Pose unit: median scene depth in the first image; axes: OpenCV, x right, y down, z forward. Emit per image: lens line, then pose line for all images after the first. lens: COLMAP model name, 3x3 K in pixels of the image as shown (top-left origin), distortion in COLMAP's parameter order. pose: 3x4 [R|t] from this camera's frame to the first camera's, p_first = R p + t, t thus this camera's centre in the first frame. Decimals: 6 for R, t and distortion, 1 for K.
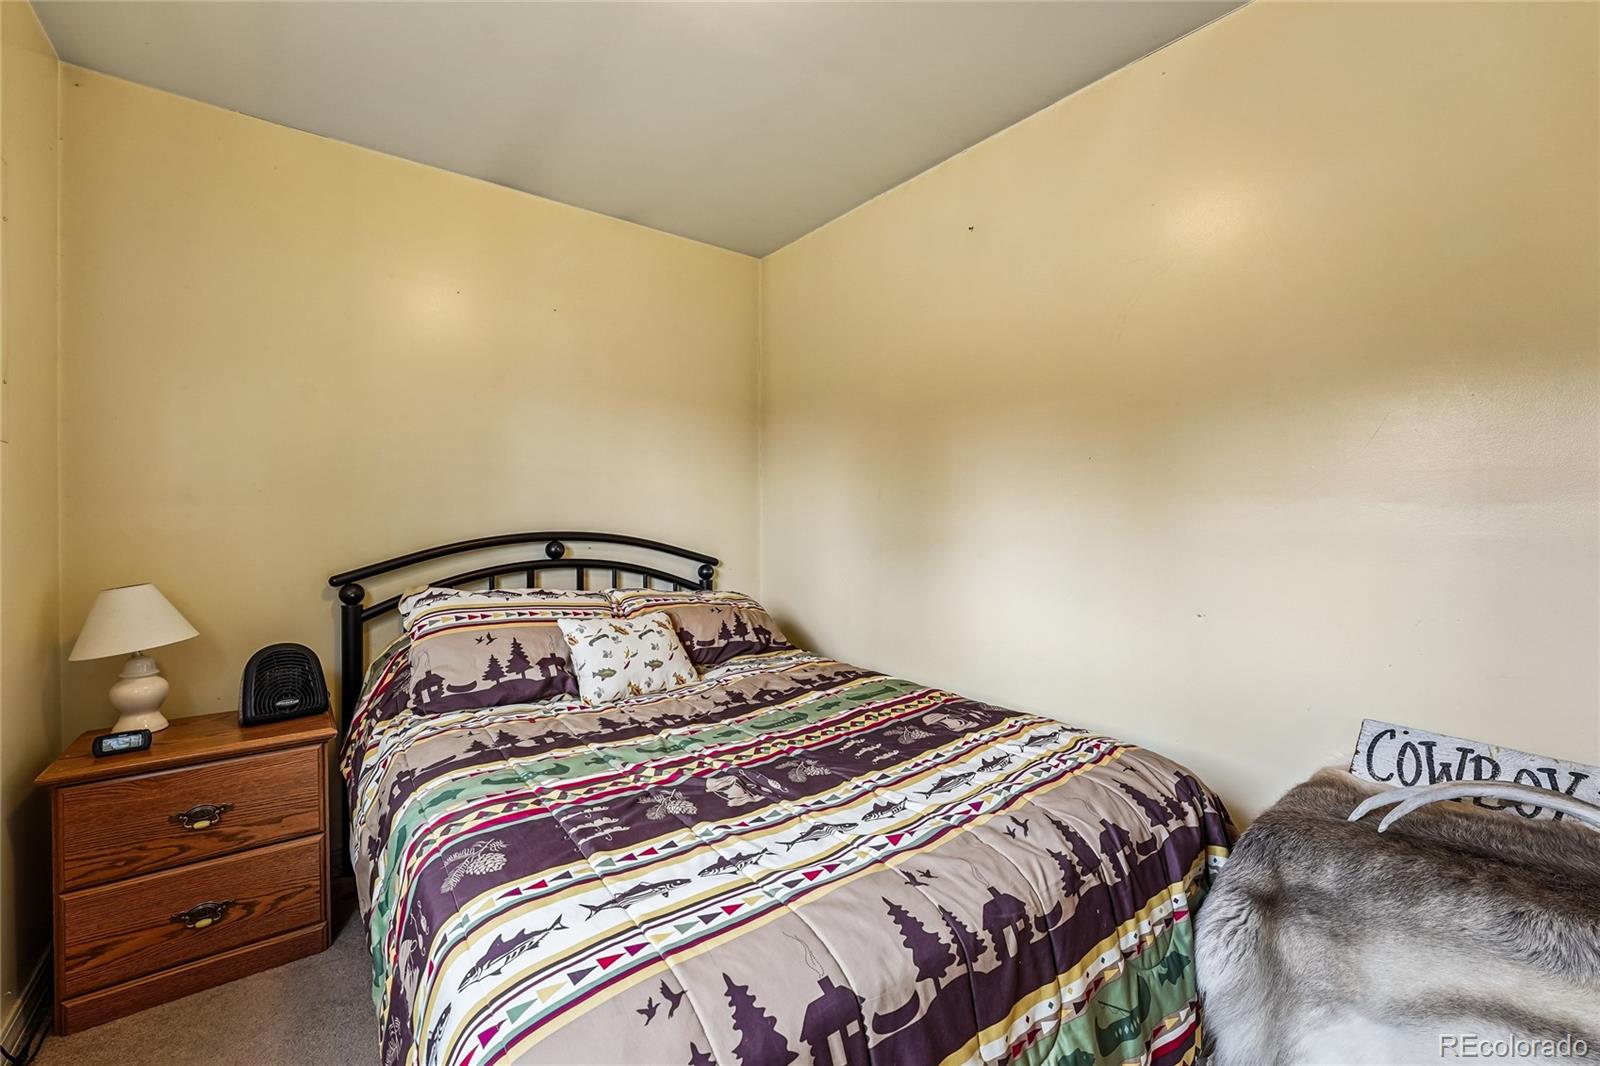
lens RADIAL K [[651.1, 0, 809.0], [0, 651.1, 534.7], [0, 0, 1]] dist [-0.025150, 0.004753]
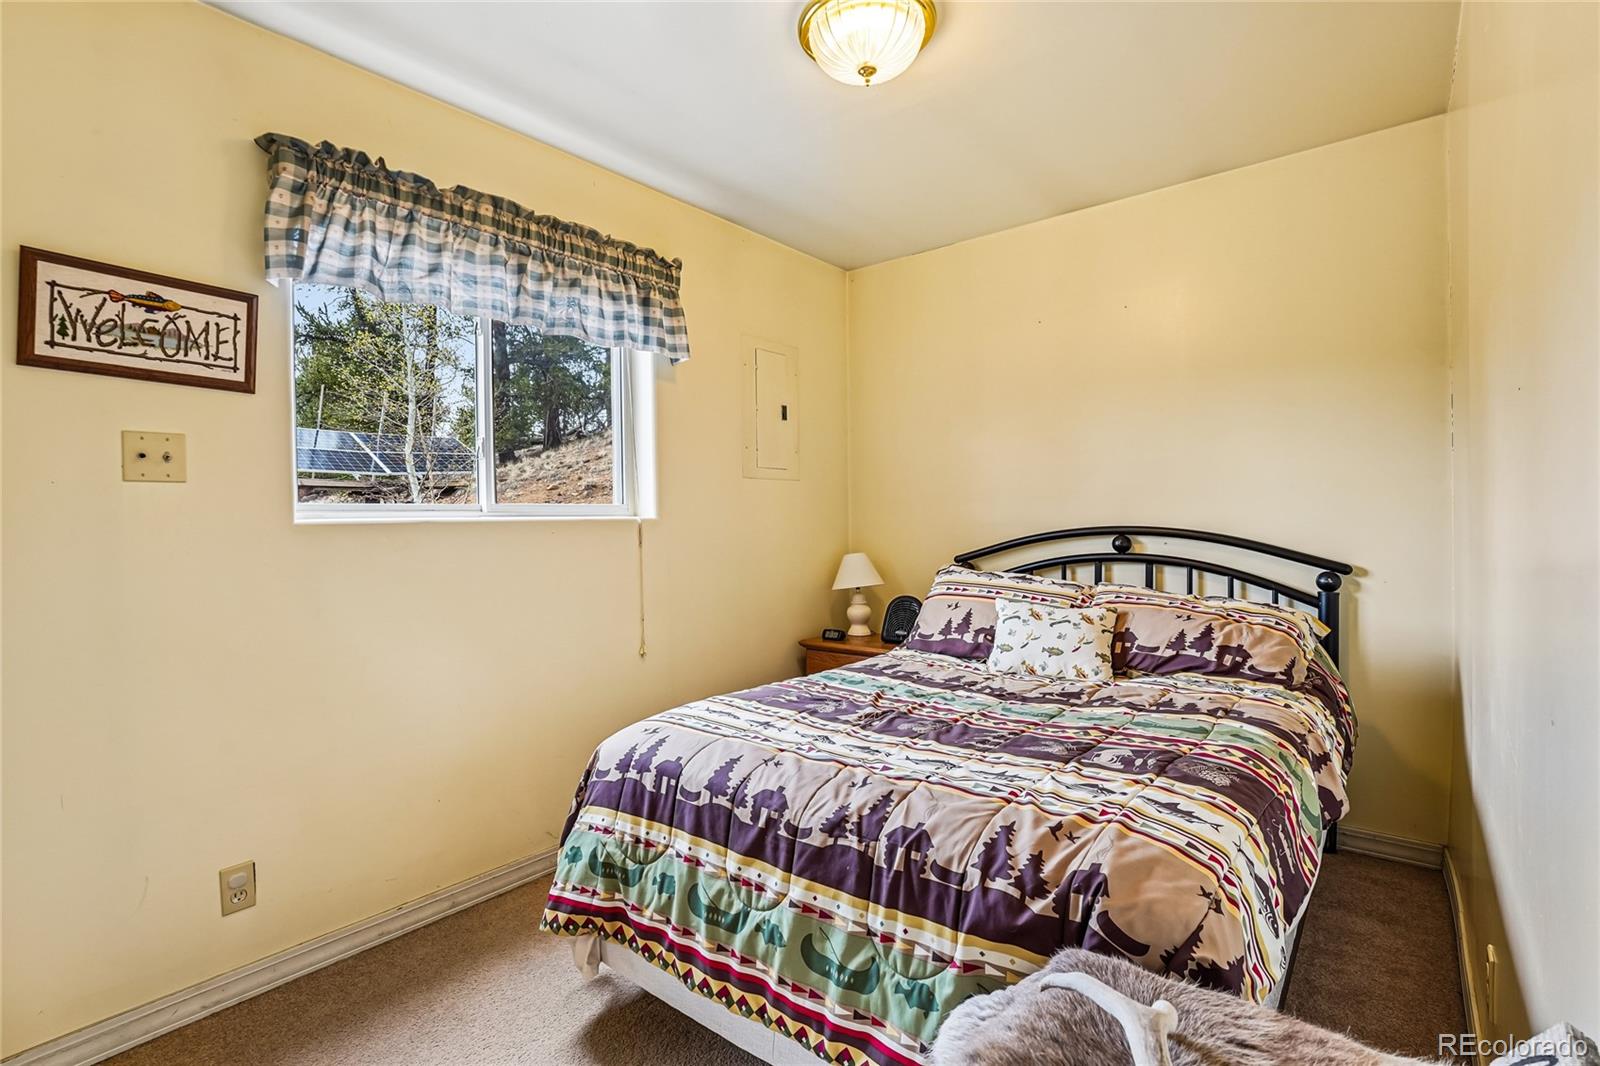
lens RADIAL K [[754.9, 0, 795.0], [0, 754.9, 527.4], [0, 0, 1]] dist [-0.011352, 0.000081]
pose [[0.219032, 0.011905, -0.975645, 1.195939], [-0.013126, 0.999871, 0.009254, -0.012746], [0.975629, 0.010779, 0.219160, 0.432964]]
